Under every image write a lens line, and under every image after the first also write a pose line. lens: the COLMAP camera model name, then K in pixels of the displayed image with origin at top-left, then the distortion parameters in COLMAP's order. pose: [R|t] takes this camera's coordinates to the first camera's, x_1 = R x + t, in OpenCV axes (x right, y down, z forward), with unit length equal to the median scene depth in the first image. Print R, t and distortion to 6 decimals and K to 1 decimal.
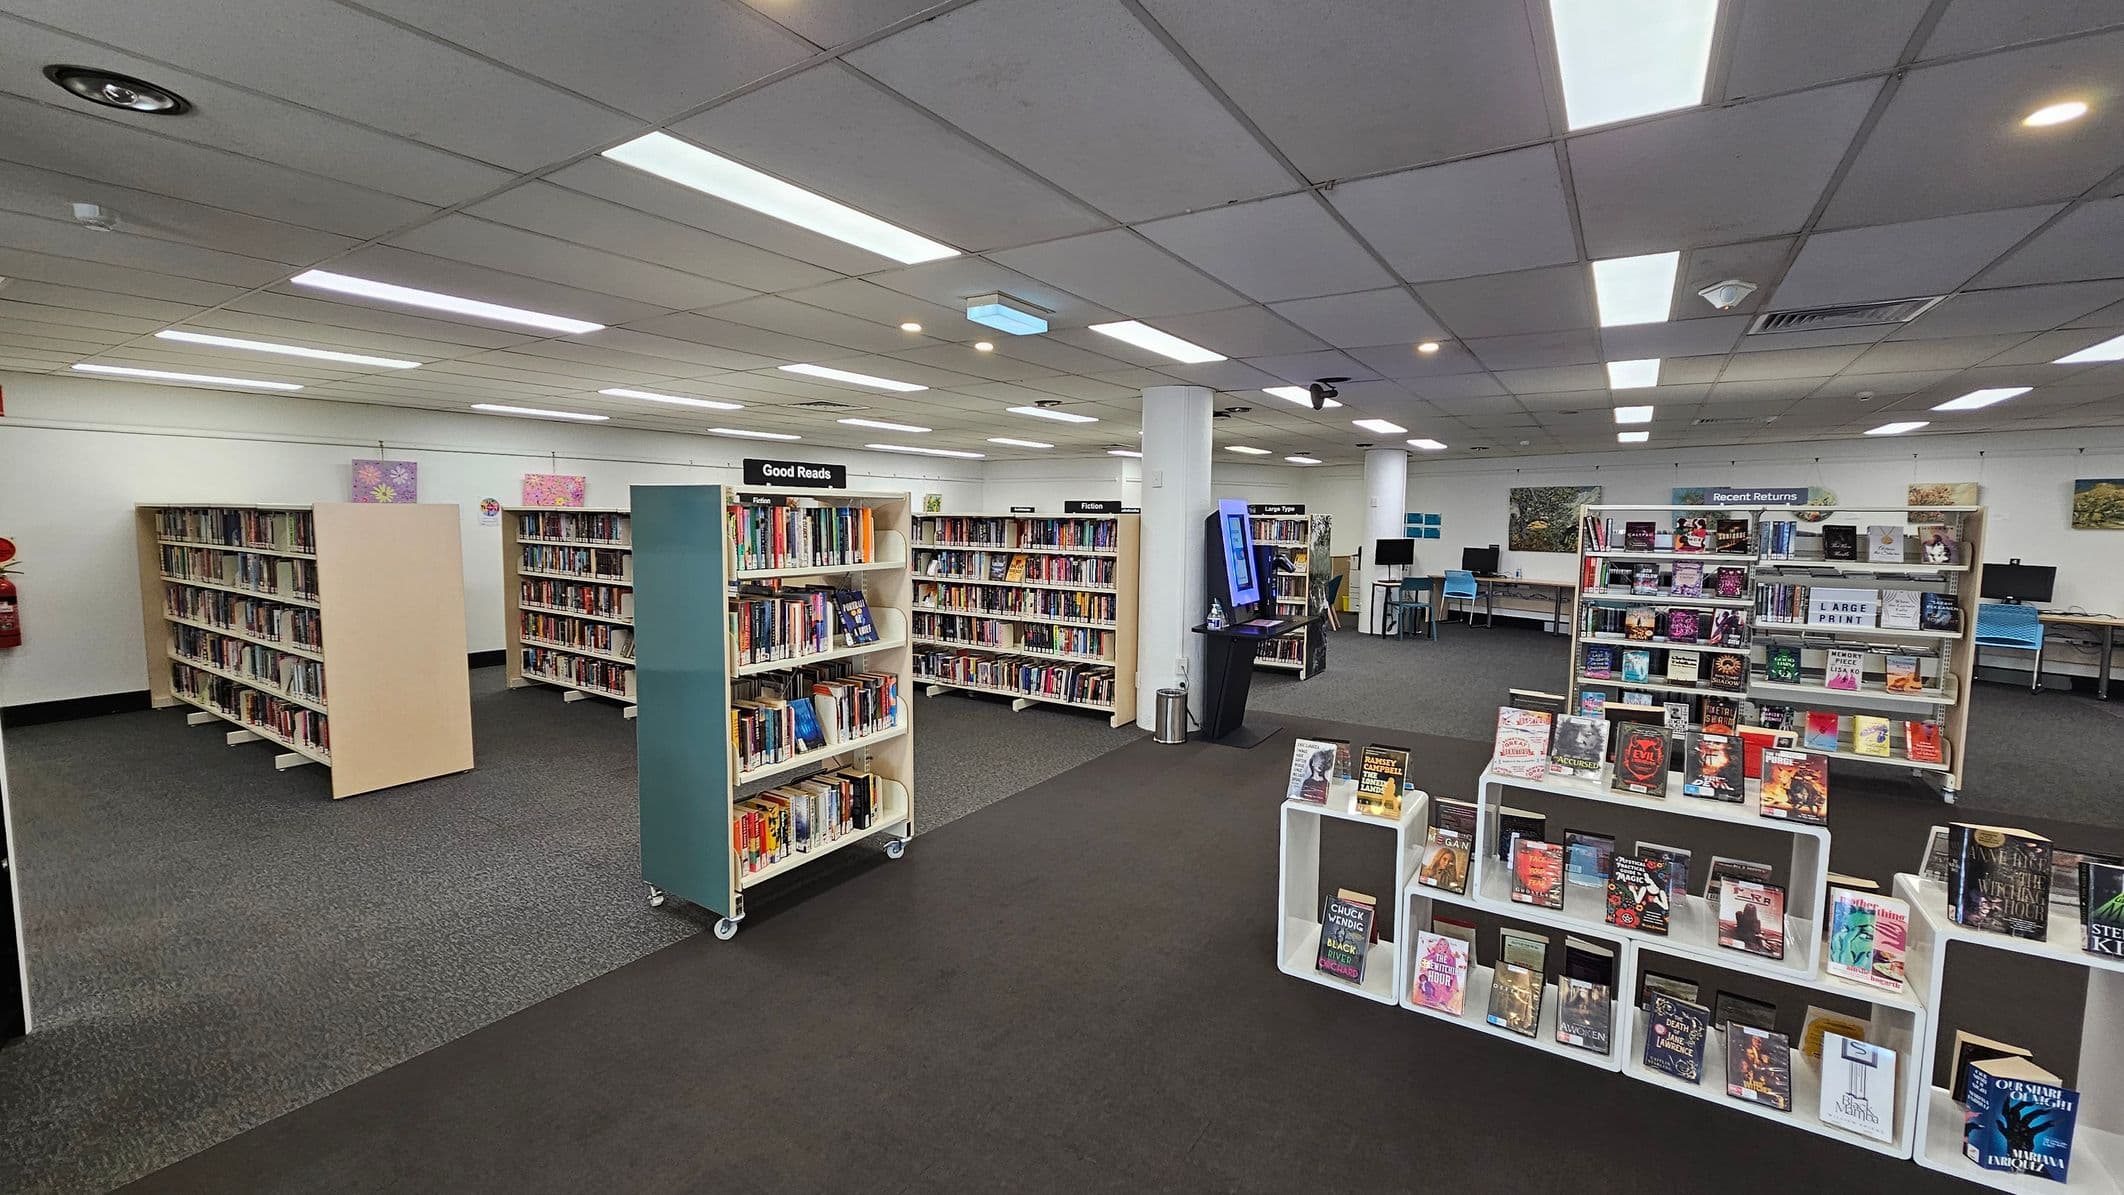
lens RADIAL K [[869.3, 0, 1056.3], [0, 869.3, 588.4], [0, 0, 1]] dist [-0.003707, 0.000551]
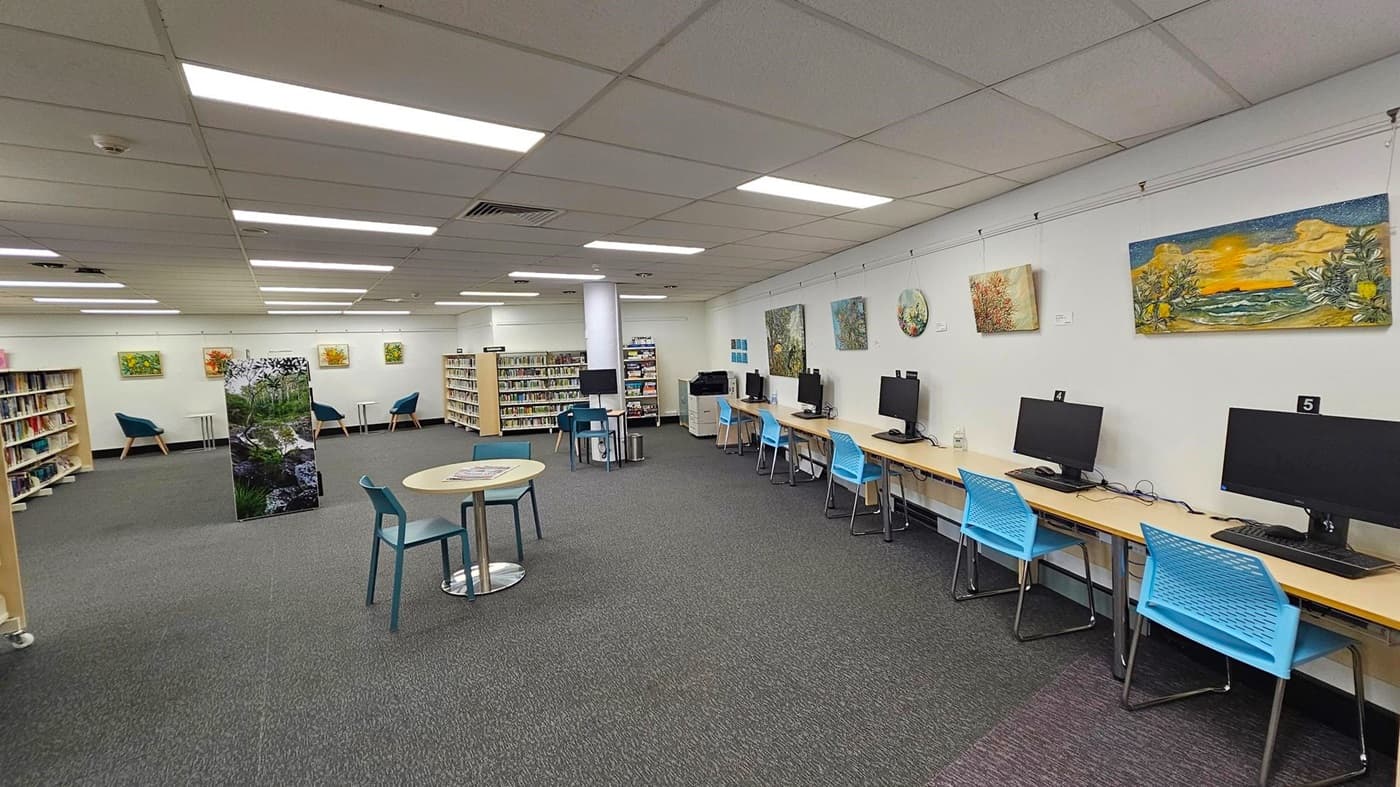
lens RADIAL K [[573.0, 0, 696.2], [0, 573.0, 387.5], [0, 0, 1]] dist [-0.003707, 0.000551]
pose [[0.934956, -0.017974, -0.354309, 1.445884], [0.015090, 0.999827, -0.010903, -0.050919], [0.354444, 0.004848, 0.935065, 0.792110]]
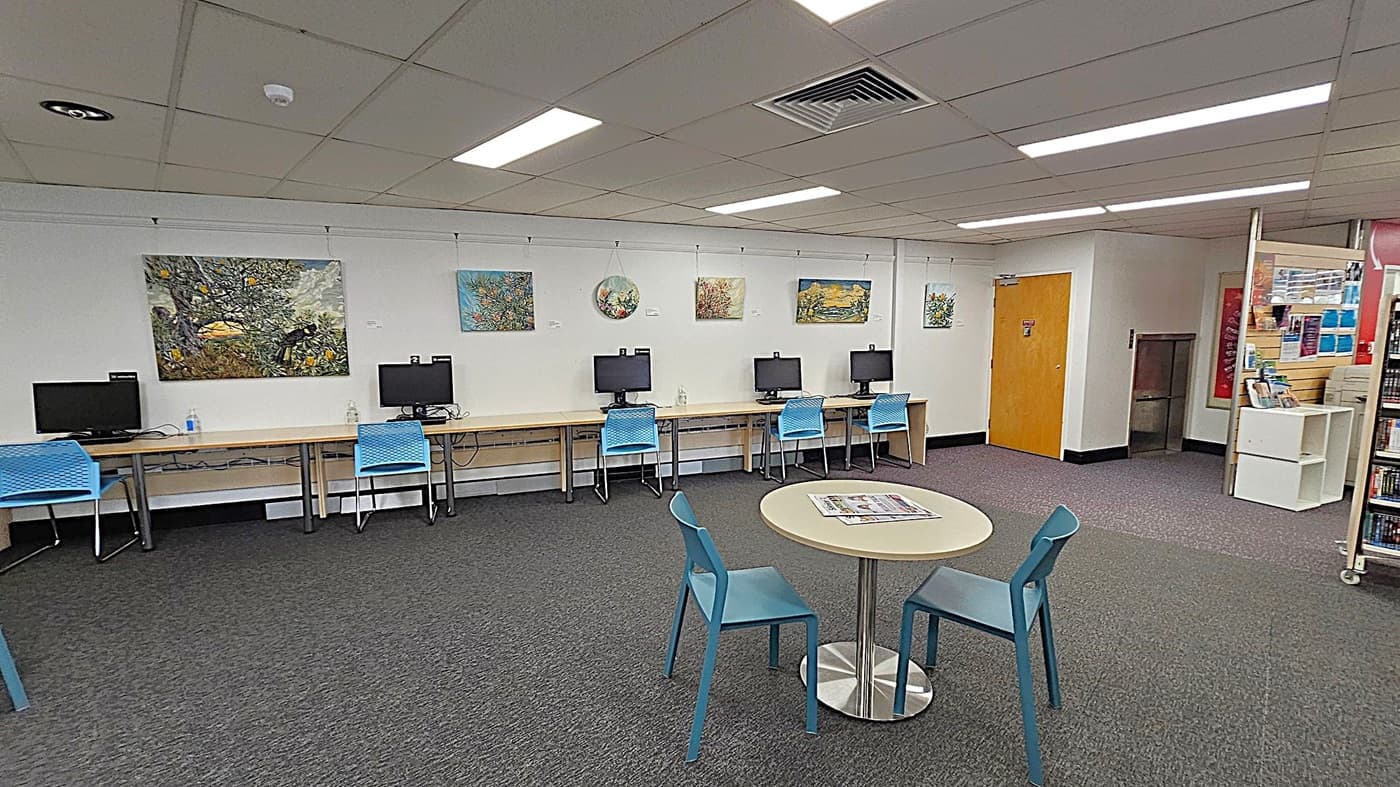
lens RADIAL K [[573.0, 0, 696.2], [0, 573.0, 387.5], [0, 0, 1]] dist [-0.003707, 0.000551]
pose [[0.212208, -0.116016, 0.970314, 0.570363], [0.086189, 0.991280, 0.099673, -0.098784], [-0.973416, 0.062479, 0.220356, 1.343040]]
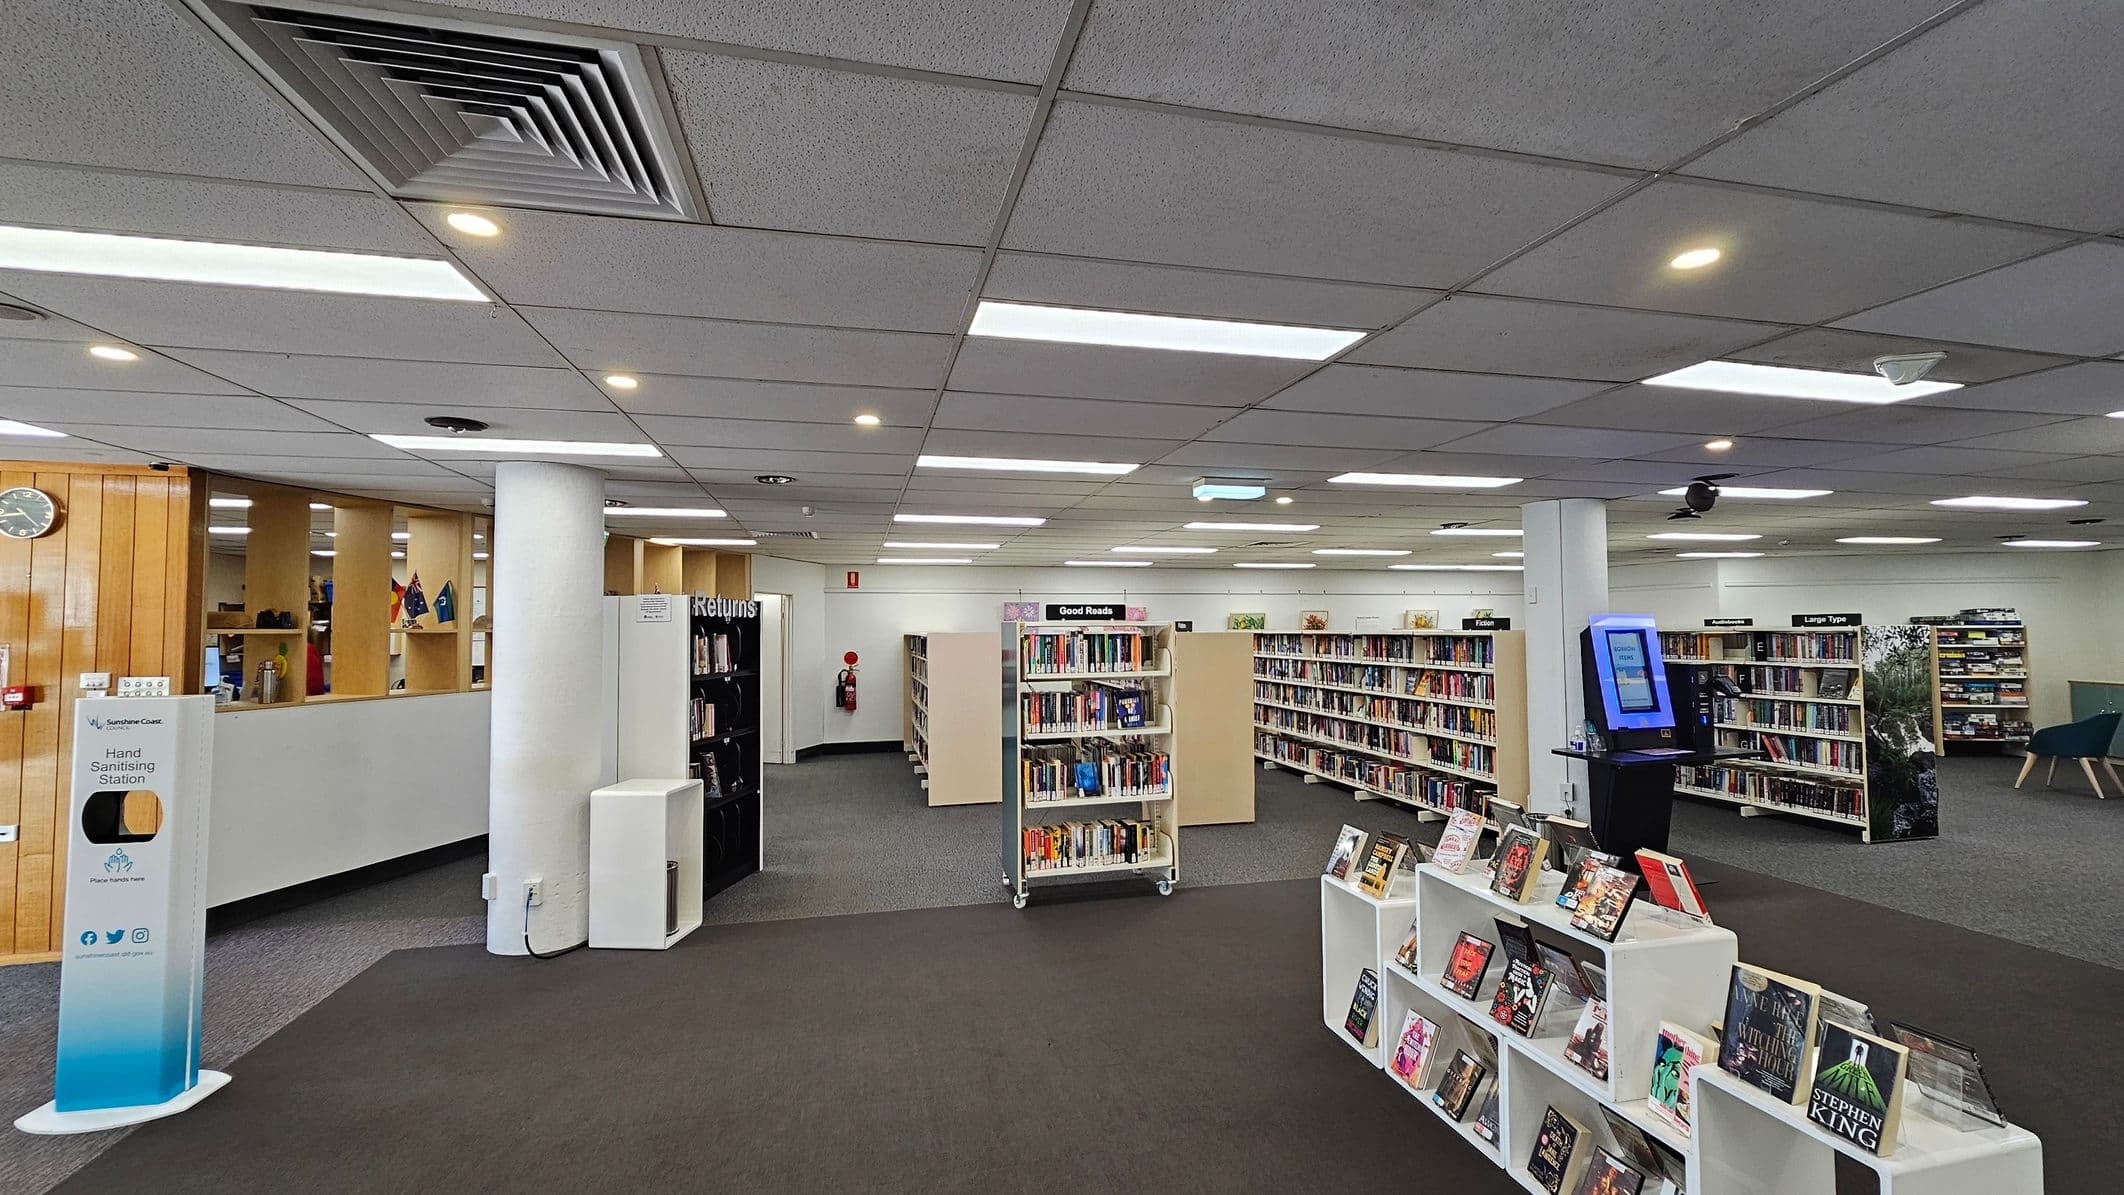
lens RADIAL K [[863.8, 0, 1052.3], [0, 863.8, 595.3], [0, 0, 1]] dist [-0.000861, -0.000211]
pose [[0.727731, -0.041938, -0.684579, 0.407195], [-0.043421, 0.993309, -0.107010, 0.002687], [0.684487, 0.107599, 0.721041, -0.080327]]
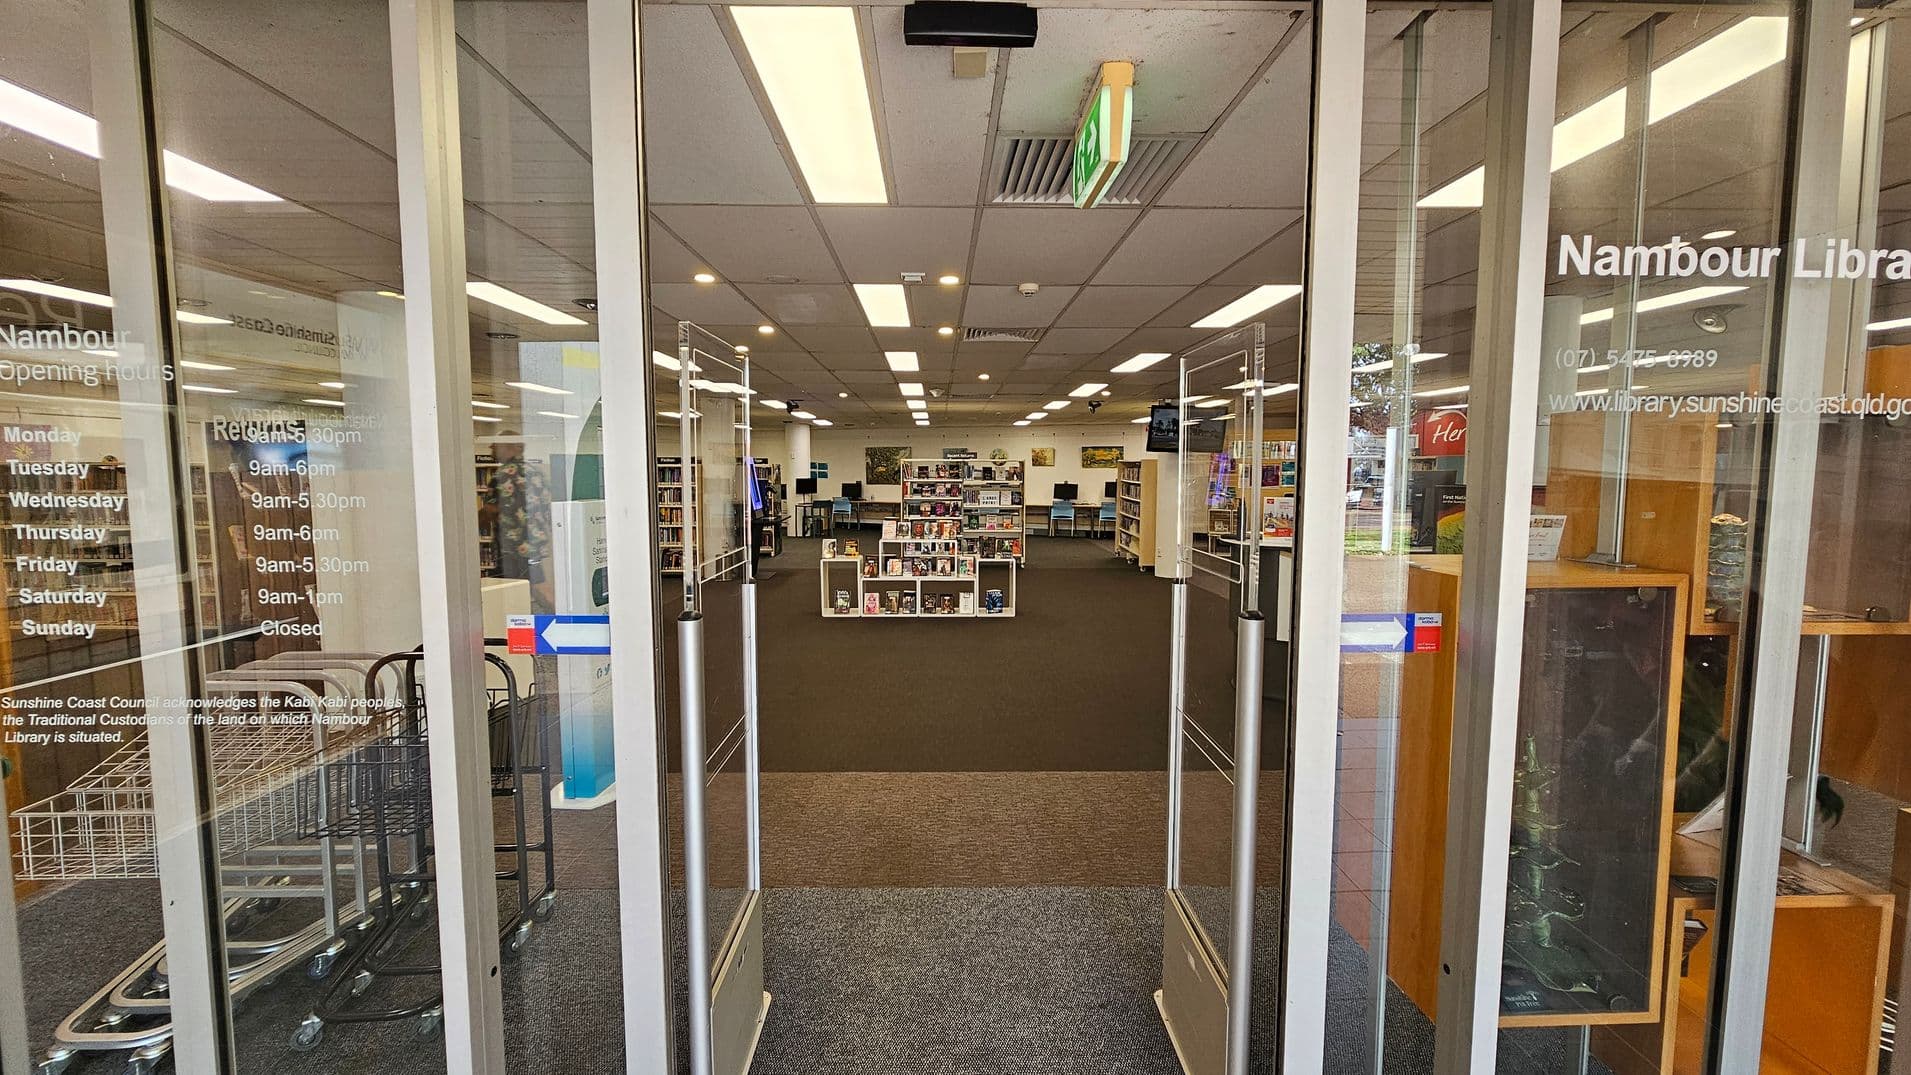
lens RADIAL K [[770.3, 0, 949.9], [0, 770.3, 535.5], [0, 0, 1]] dist [0.002105, 0.000284]
pose [[0.823825, -0.059138, 0.563750, -0.430991], [0.054208, 0.998204, 0.025498, 0.058013], [-0.564246, 0.009554, 0.825552, -0.721783]]
